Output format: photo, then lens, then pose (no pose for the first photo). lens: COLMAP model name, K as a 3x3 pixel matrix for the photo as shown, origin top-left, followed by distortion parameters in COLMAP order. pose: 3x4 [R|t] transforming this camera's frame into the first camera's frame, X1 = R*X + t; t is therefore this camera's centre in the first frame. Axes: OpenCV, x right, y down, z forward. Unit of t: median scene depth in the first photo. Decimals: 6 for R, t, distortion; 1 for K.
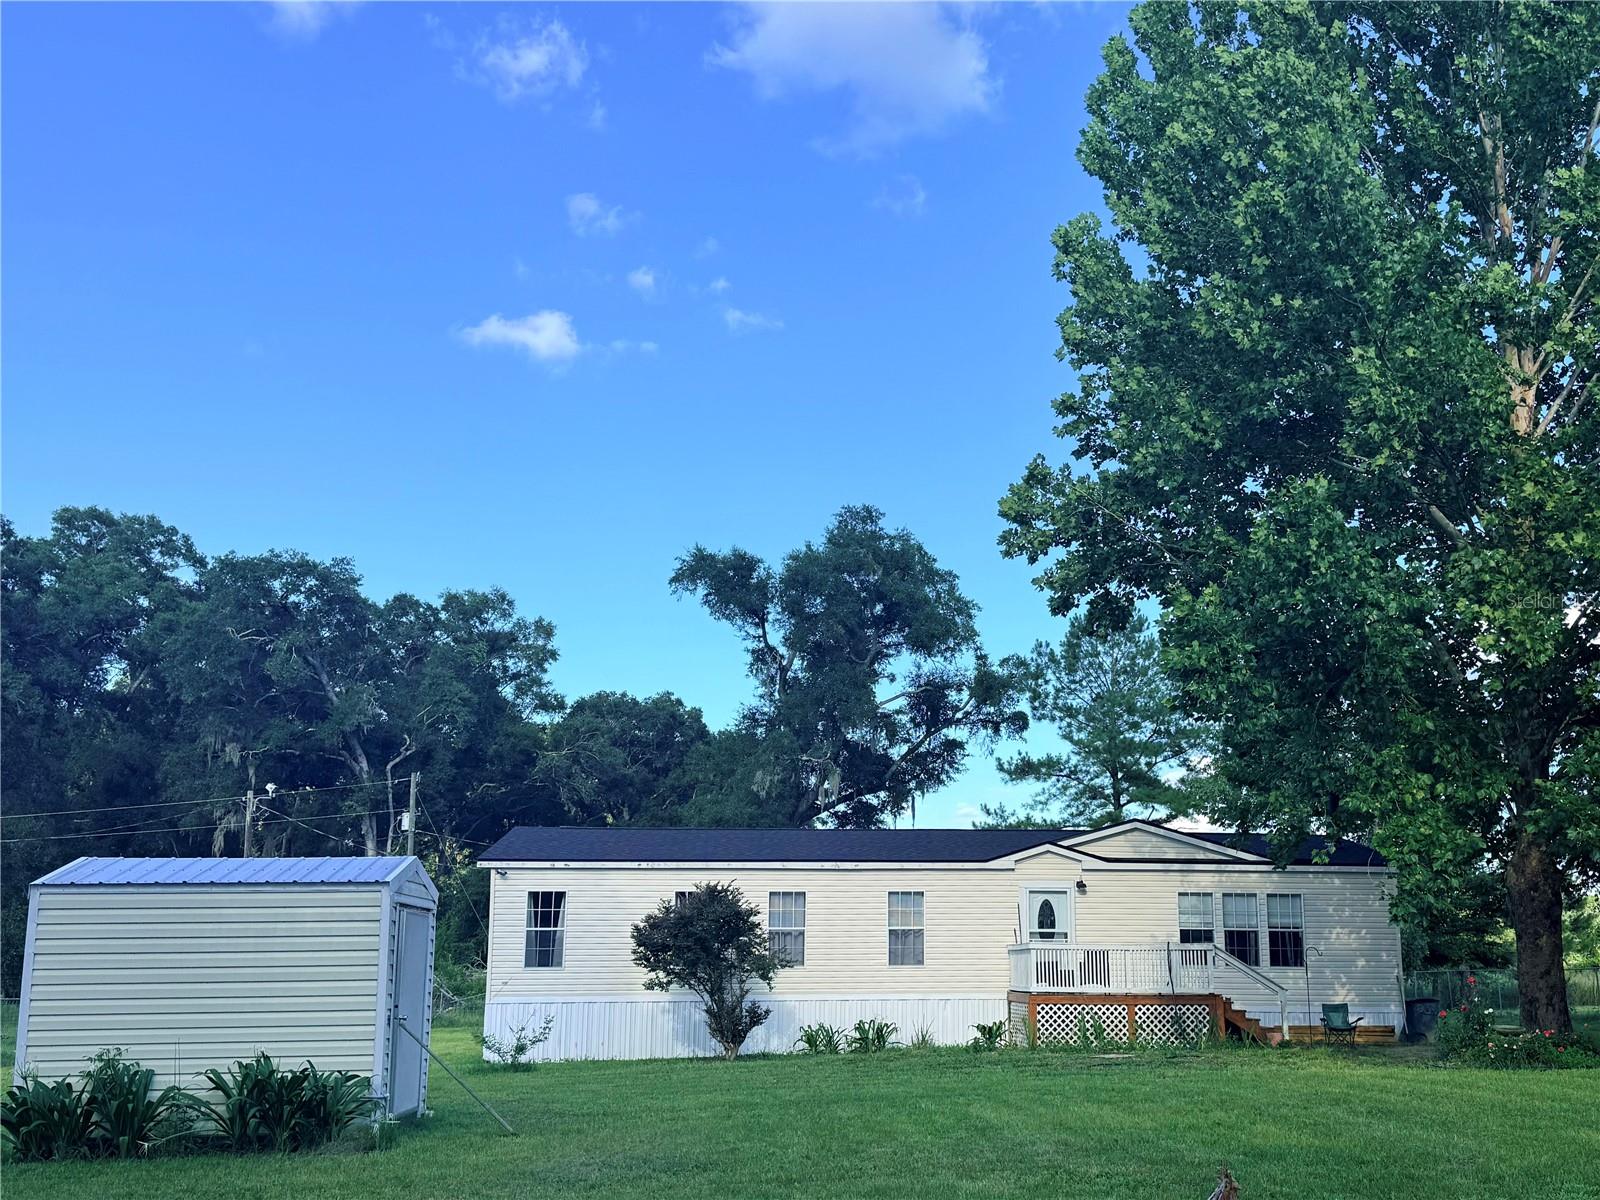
lens RADIAL K [[1598.4, 0, 932.0], [0, 1598.4, 695.2], [0, 0, 1]] dist [0.090923, 0.000000]
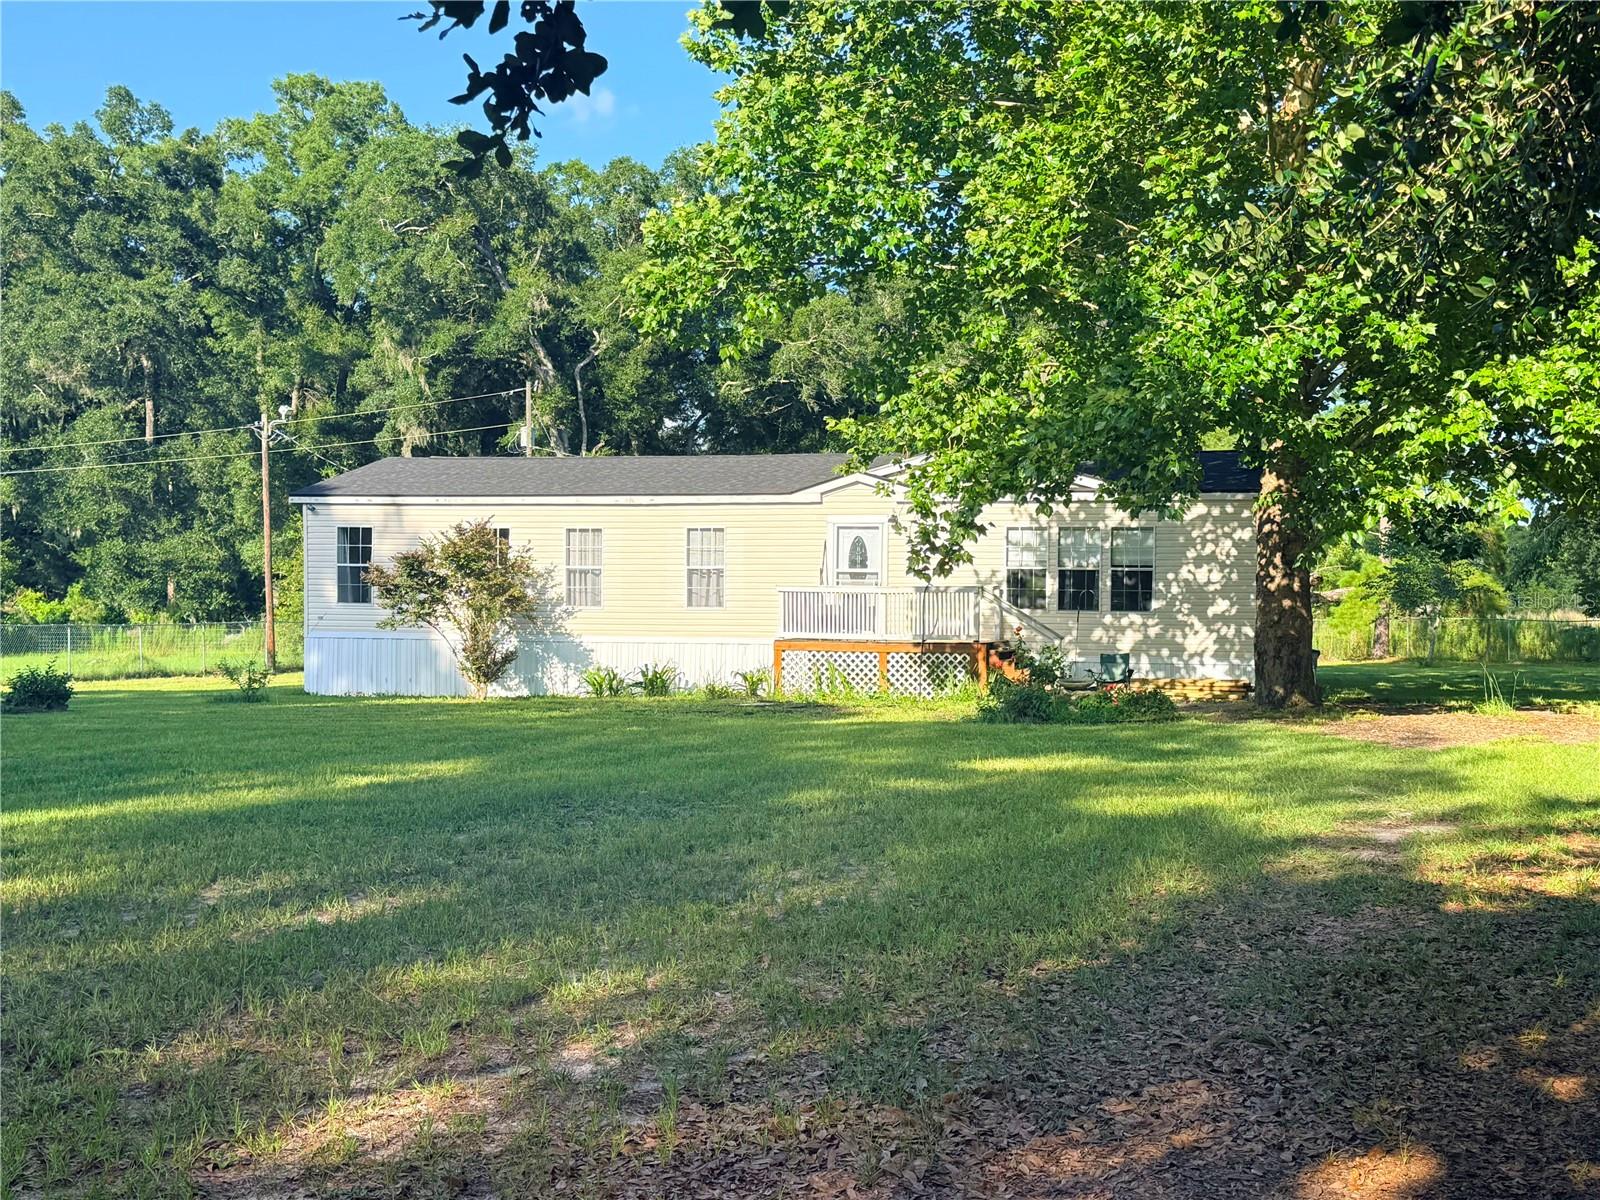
lens RADIAL K [[2137.8, 0, 802.6], [0, 2137.8, 607.4], [0, 0, 1]] dist [0.124062, 0.000000]
pose [[0.931890, 0.010917, -0.362576, 0.221474], [0.052236, 0.985090, 0.163919, -0.013489], [0.358960, -0.171694, 0.917425, -0.048827]]
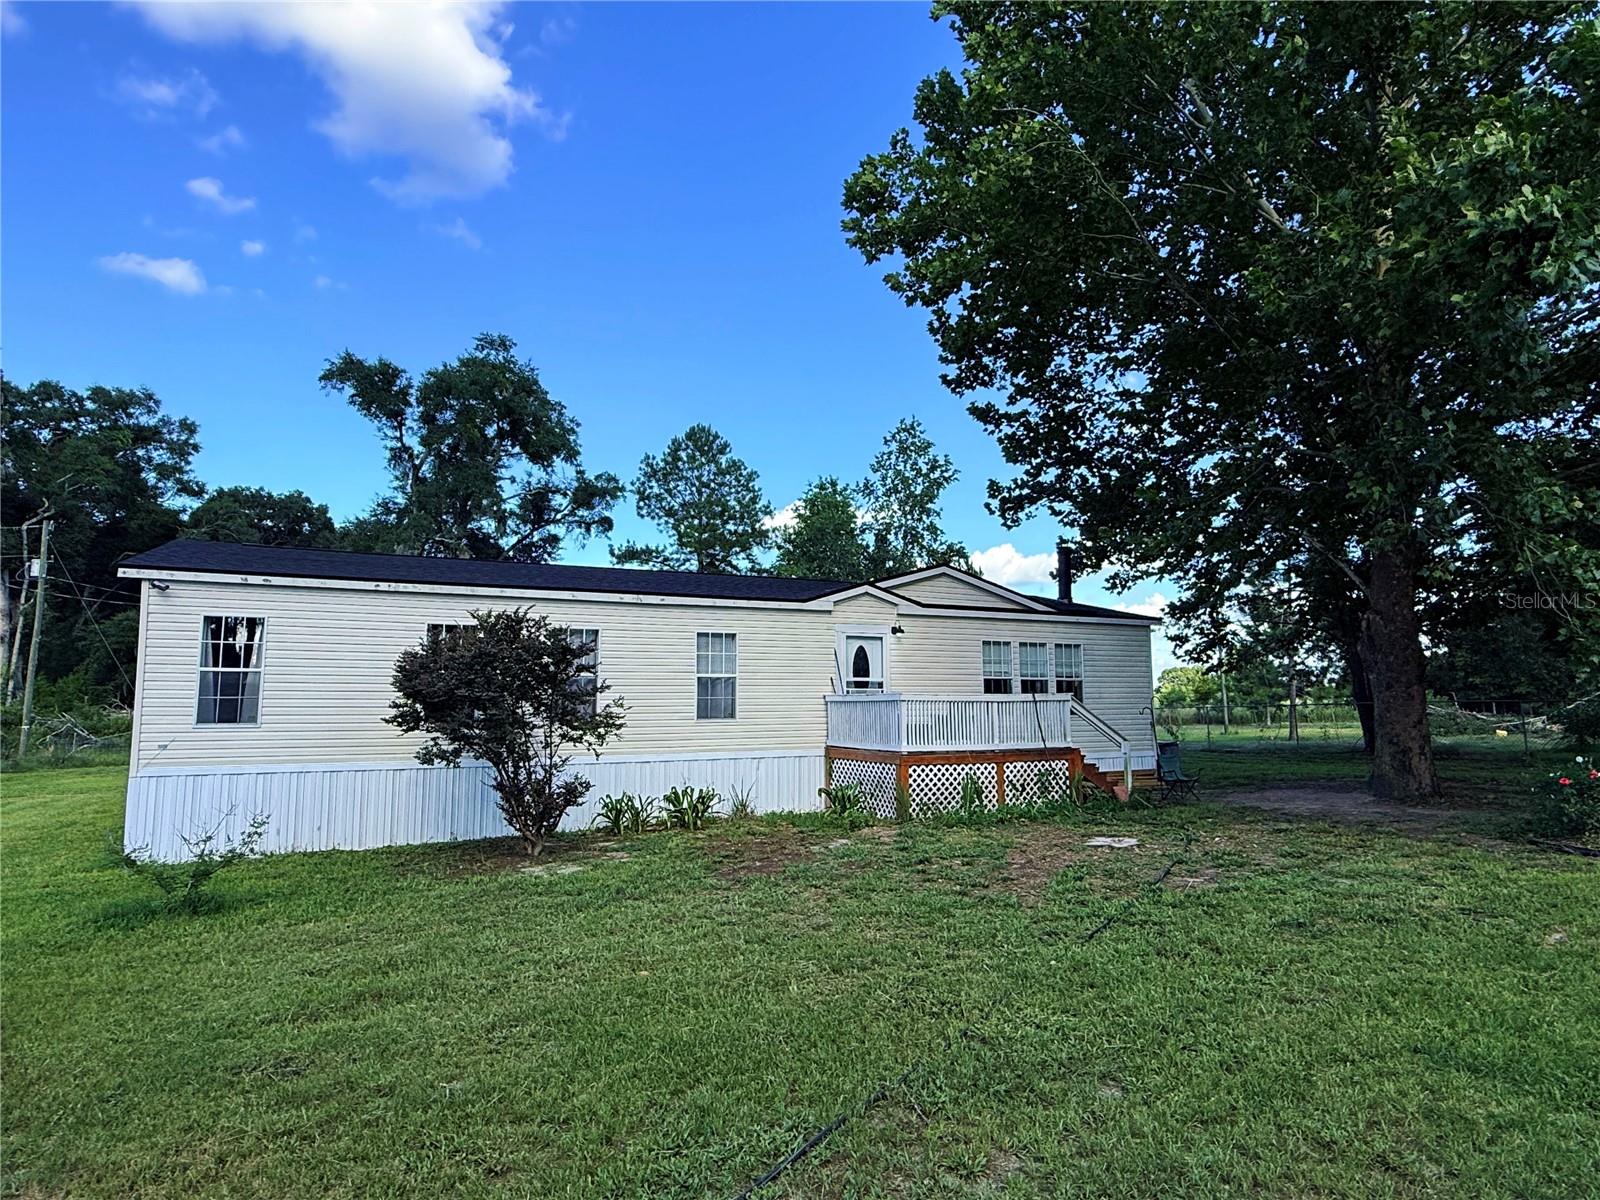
lens RADIAL K [[942.7, 0, 831.9], [0, 942.7, 589.2], [0, 0, 1]] dist [-0.028586, 0.006149]
pose [[0.927426, 0.041604, 0.371686, -0.067725], [-0.058881, 0.997643, 0.035249, 0.036348], [-0.369344, -0.054576, 0.927689, 0.239598]]
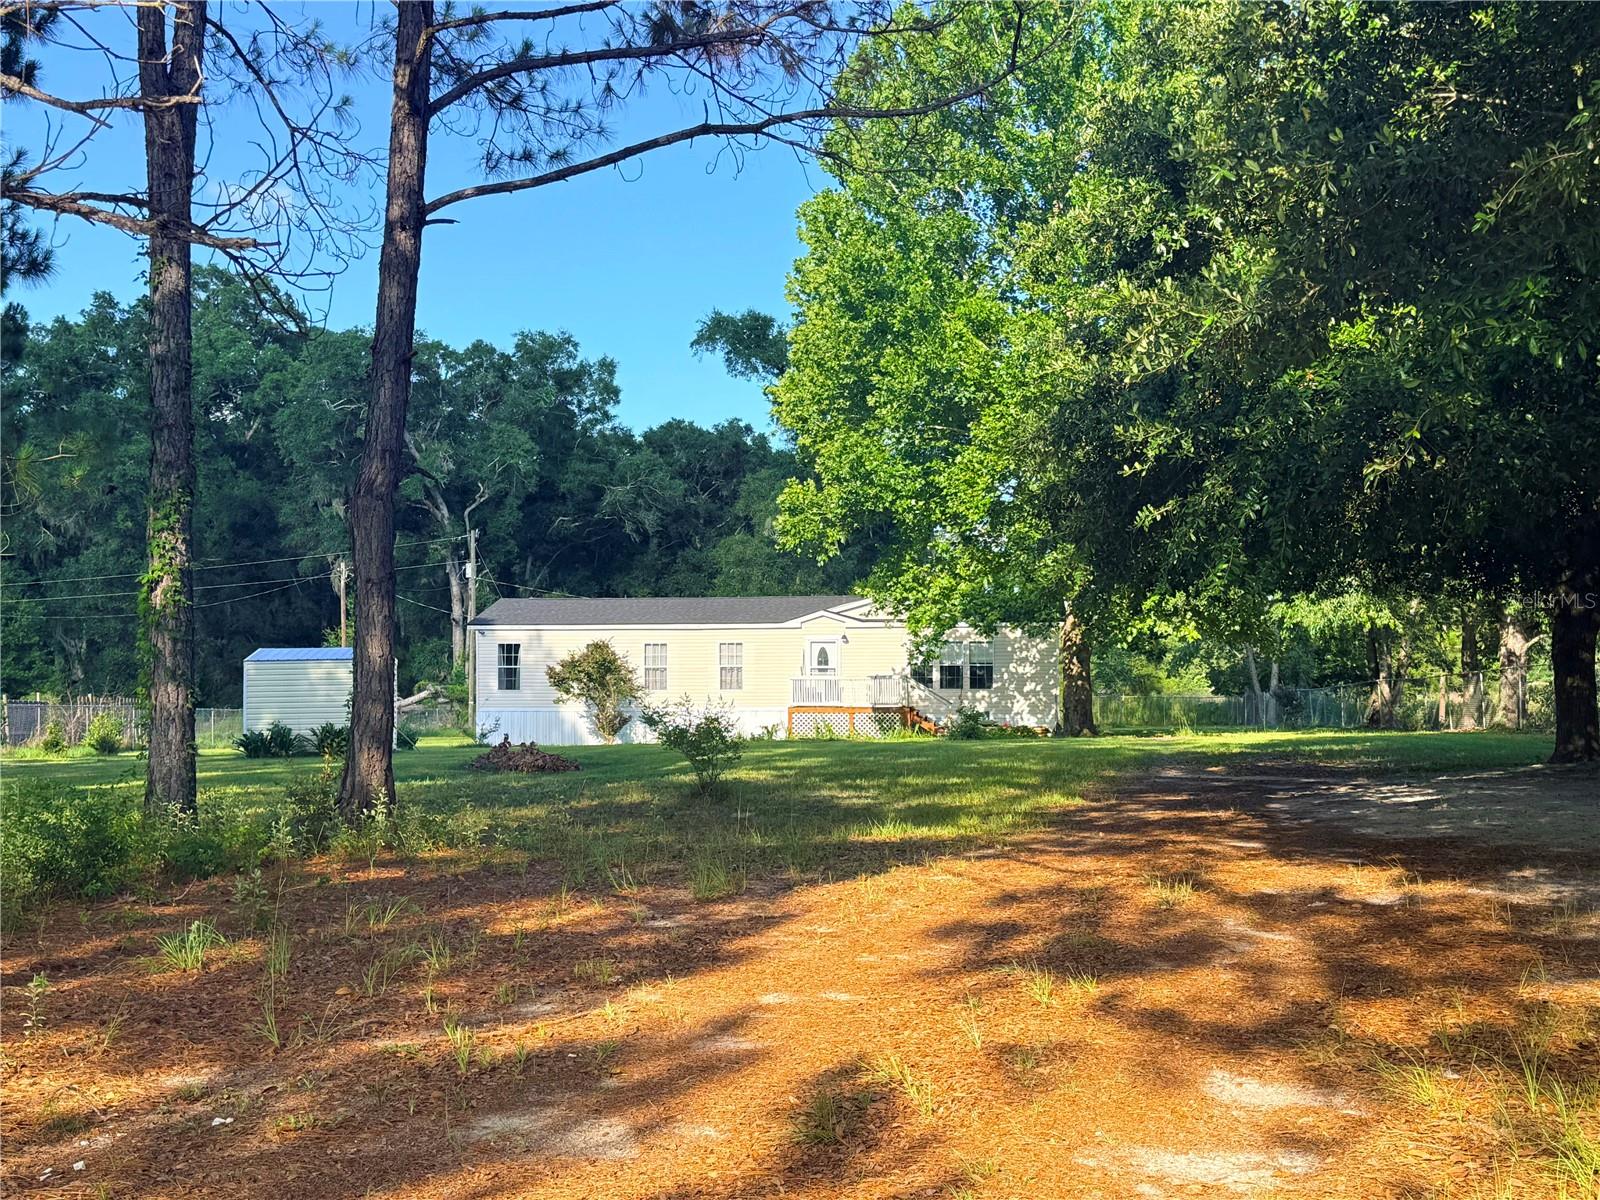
lens RADIAL K [[2137.8, 0, 793.9], [0, 2137.8, 612.3], [0, 0, 1]] dist [0.124062, 0.000000]
pose [[0.978083, -0.008458, -0.208045, 0.220210], [0.036134, 0.990909, 0.129592, -0.080129], [0.205058, -0.134269, 0.969496, -0.460236]]
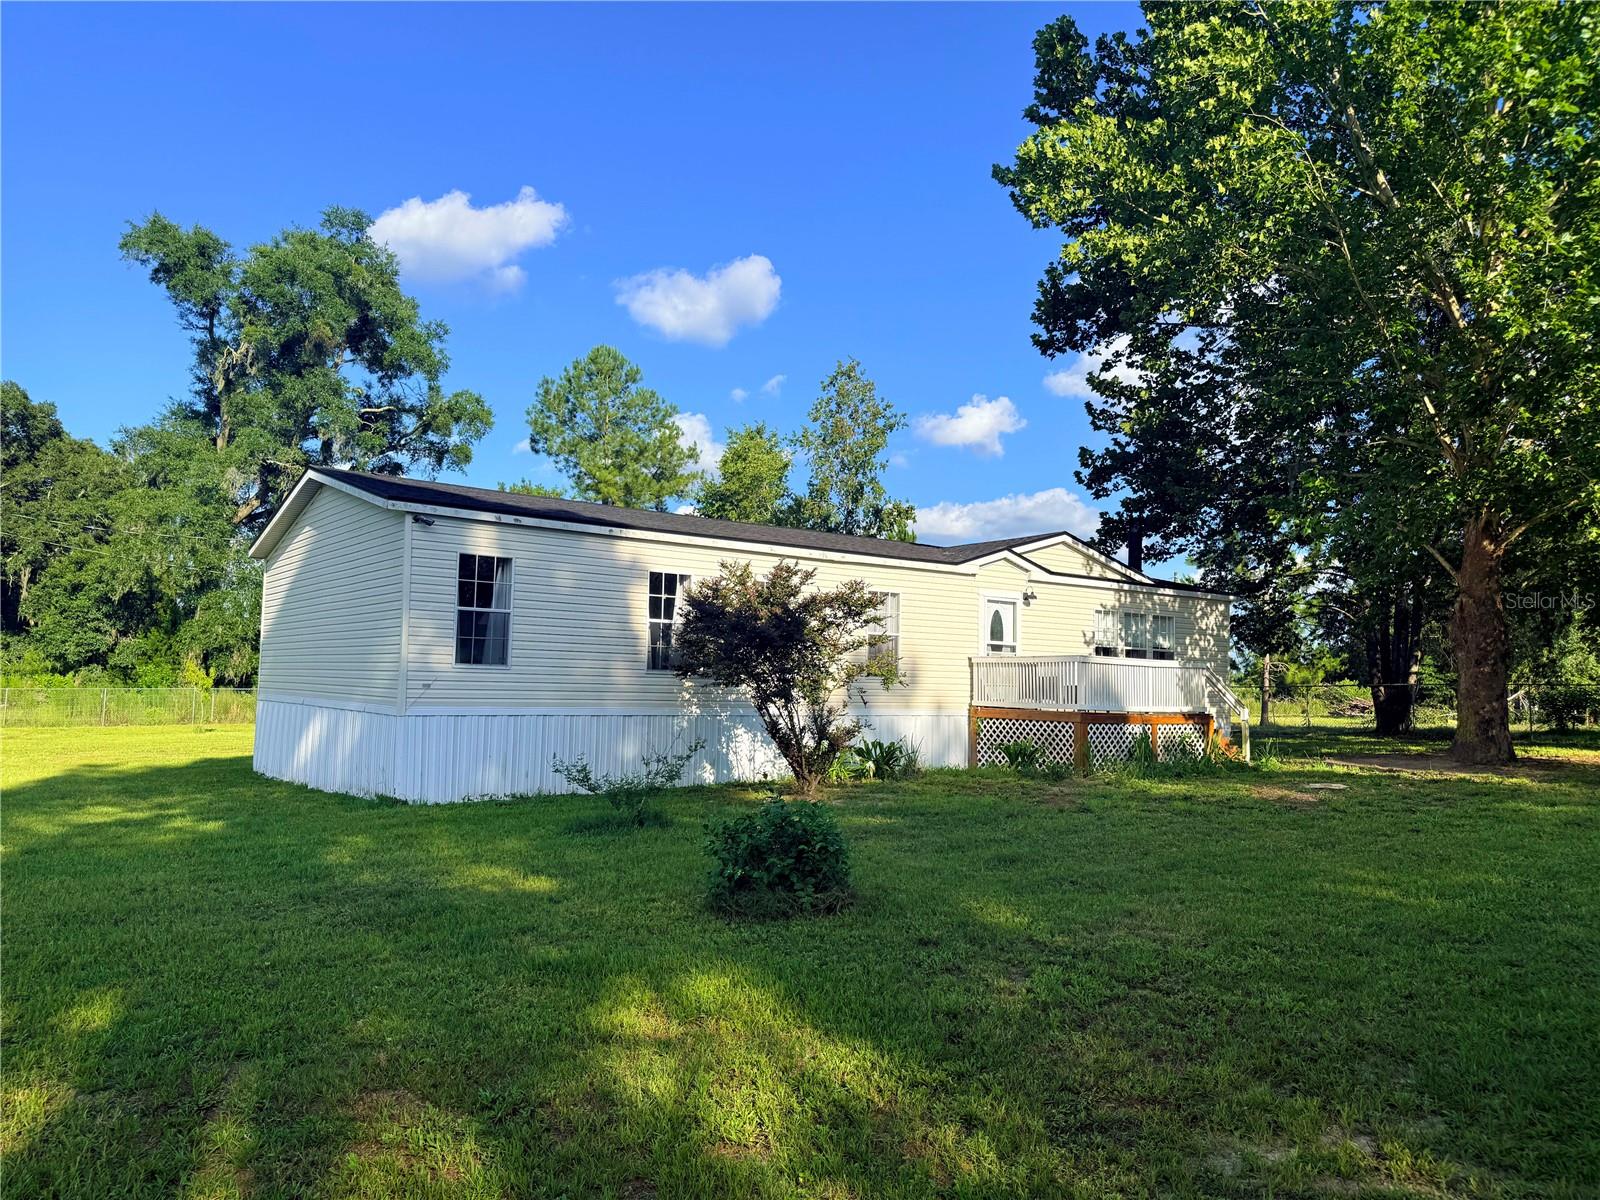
lens RADIAL K [[1134.7, 0, 808.5], [0, 1134.7, 611.1], [0, 0, 1]] dist [0.043603, -0.012484]
pose [[0.848481, 0.053423, 0.526523, -0.170774], [-0.109584, 0.991065, 0.076035, 0.042471], [-0.517757, -0.122213, 0.846754, 0.235877]]
